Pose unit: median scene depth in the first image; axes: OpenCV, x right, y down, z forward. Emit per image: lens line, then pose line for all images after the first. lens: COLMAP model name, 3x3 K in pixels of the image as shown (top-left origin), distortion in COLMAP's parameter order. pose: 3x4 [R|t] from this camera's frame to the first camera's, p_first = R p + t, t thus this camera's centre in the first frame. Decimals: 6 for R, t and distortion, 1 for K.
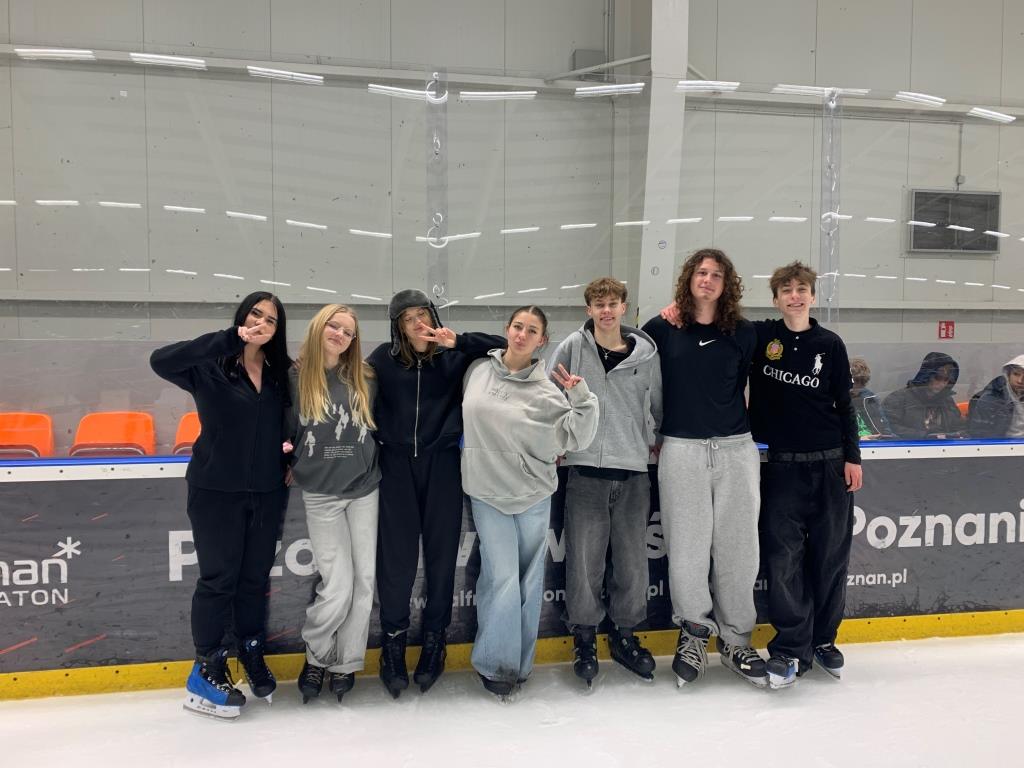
lens RADIAL K [[776.3, 0, 511.1], [0, 776.3, 383.4], [0, 0, 1]] dist [-0.015491, -0.003889]
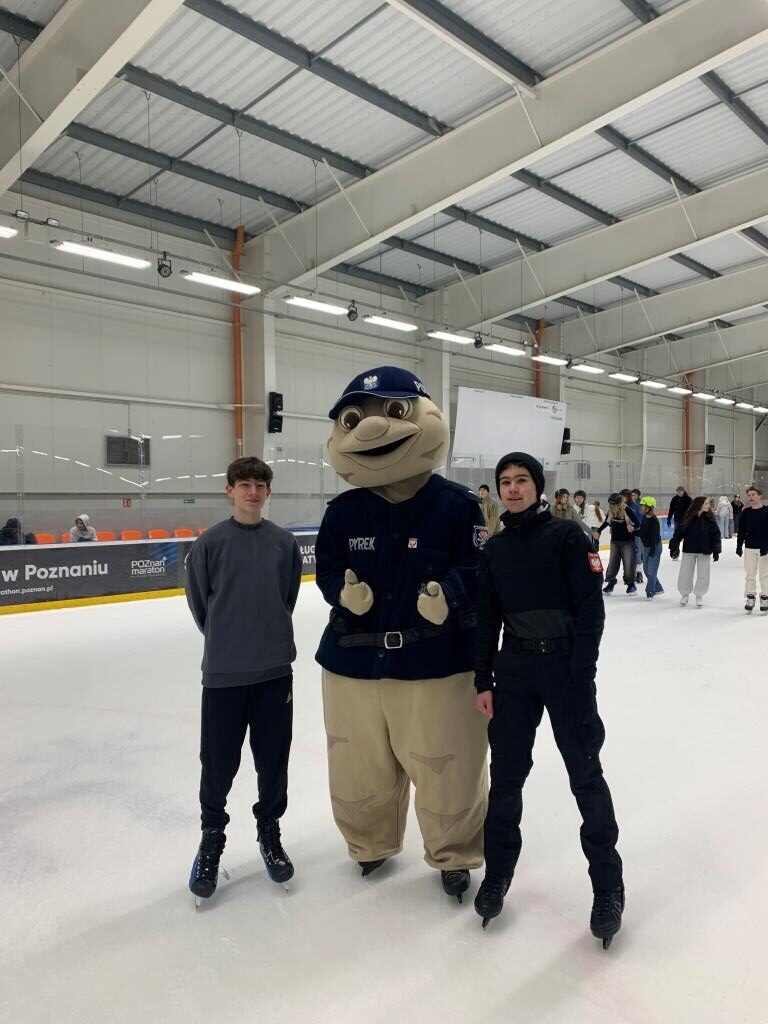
lens RADIAL K [[776.3, 0, 384.9], [0, 776.3, 506.4], [0, 0, 1]] dist [-0.015491, -0.003889]
pose [[0.808293, -0.014442, 0.588604, -0.197246], [0.049659, 0.997809, -0.043711, 0.130301], [-0.586683, 0.064561, 0.807239, -2.148223]]
